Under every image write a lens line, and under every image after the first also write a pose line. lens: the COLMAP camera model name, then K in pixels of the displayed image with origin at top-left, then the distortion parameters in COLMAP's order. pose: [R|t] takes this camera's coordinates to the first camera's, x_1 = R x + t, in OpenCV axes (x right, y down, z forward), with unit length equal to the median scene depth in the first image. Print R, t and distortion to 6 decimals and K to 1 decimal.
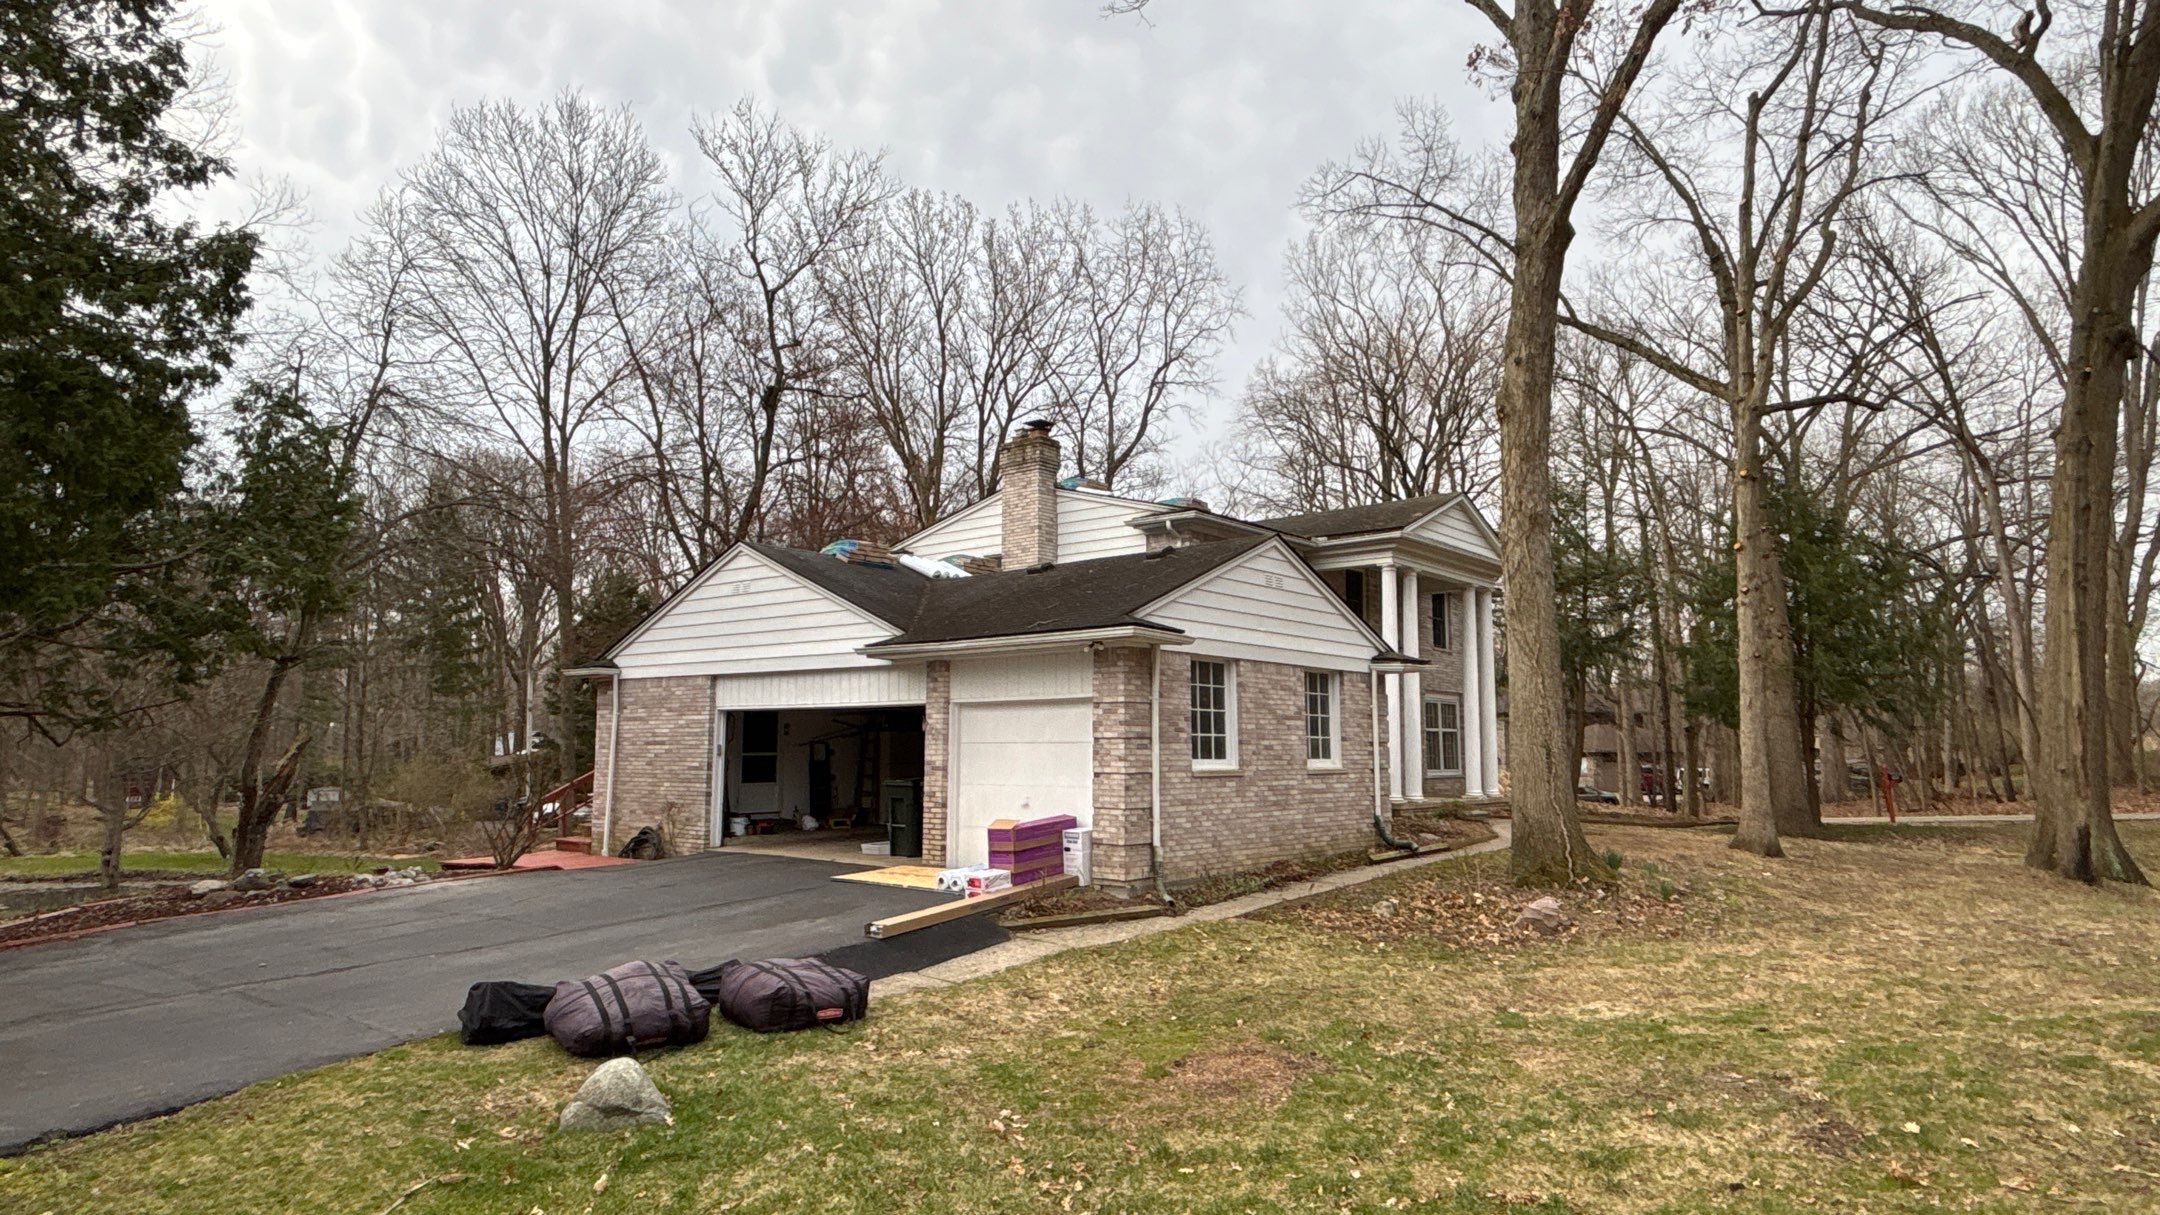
lens RADIAL K [[1239.7, 0, 1079.1], [0, 1239.7, 615.5], [0, 0, 1]] dist [0.022299, 0.000007]
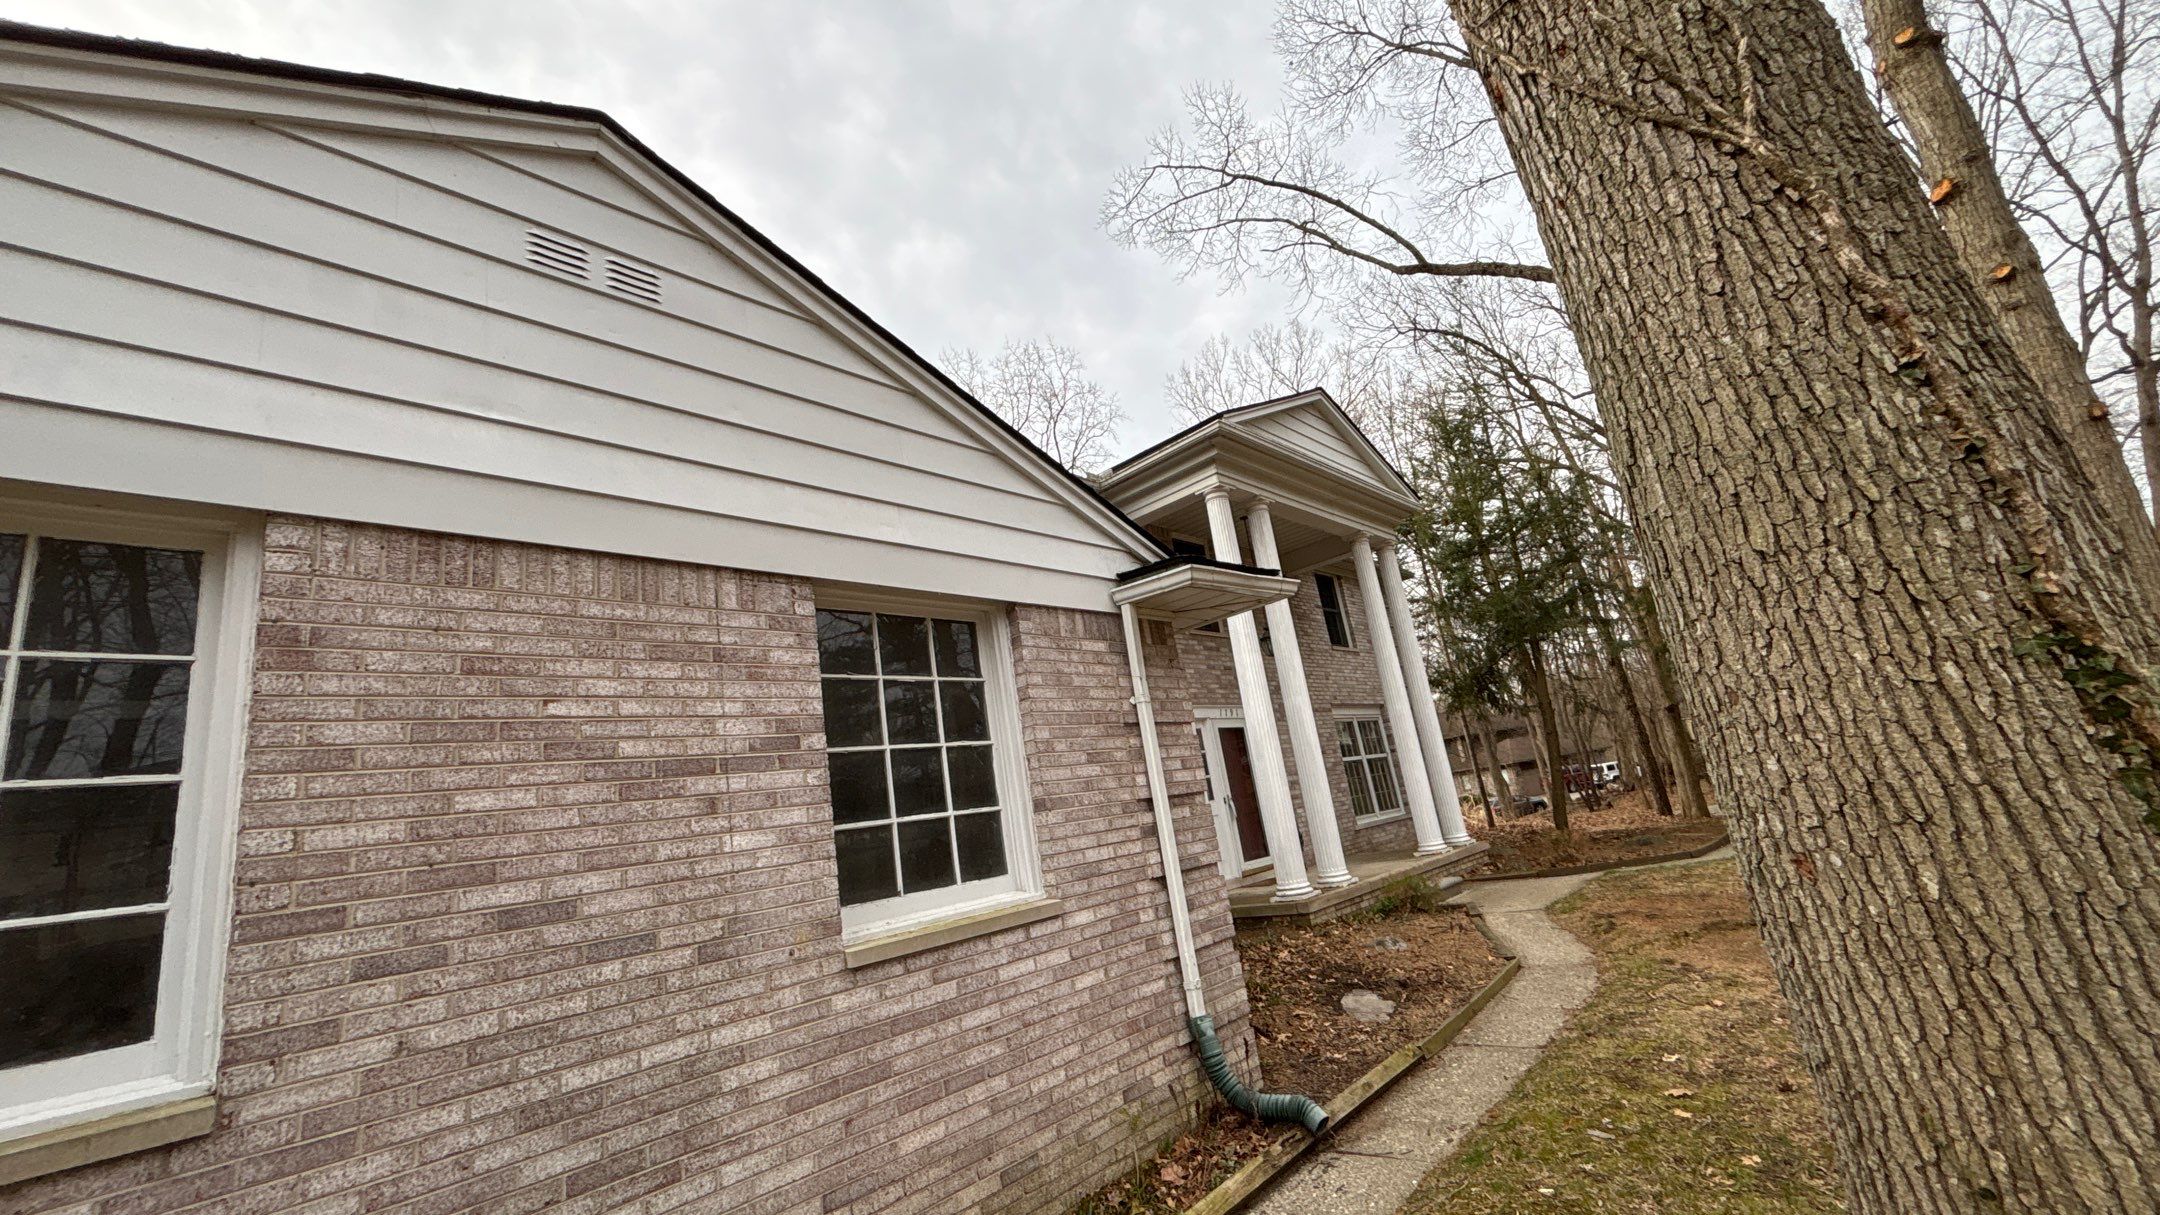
lens RADIAL K [[881.3, 0, 1085.1], [0, 881.3, 604.2], [0, 0, 1]] dist [0.002609, 0.001315]
pose [[0.987142, -0.159845, -0.000713, 0.178243], [0.158178, 0.977468, -0.139769, 0.062755], [0.023038, 0.137859, 0.990184, 0.582662]]
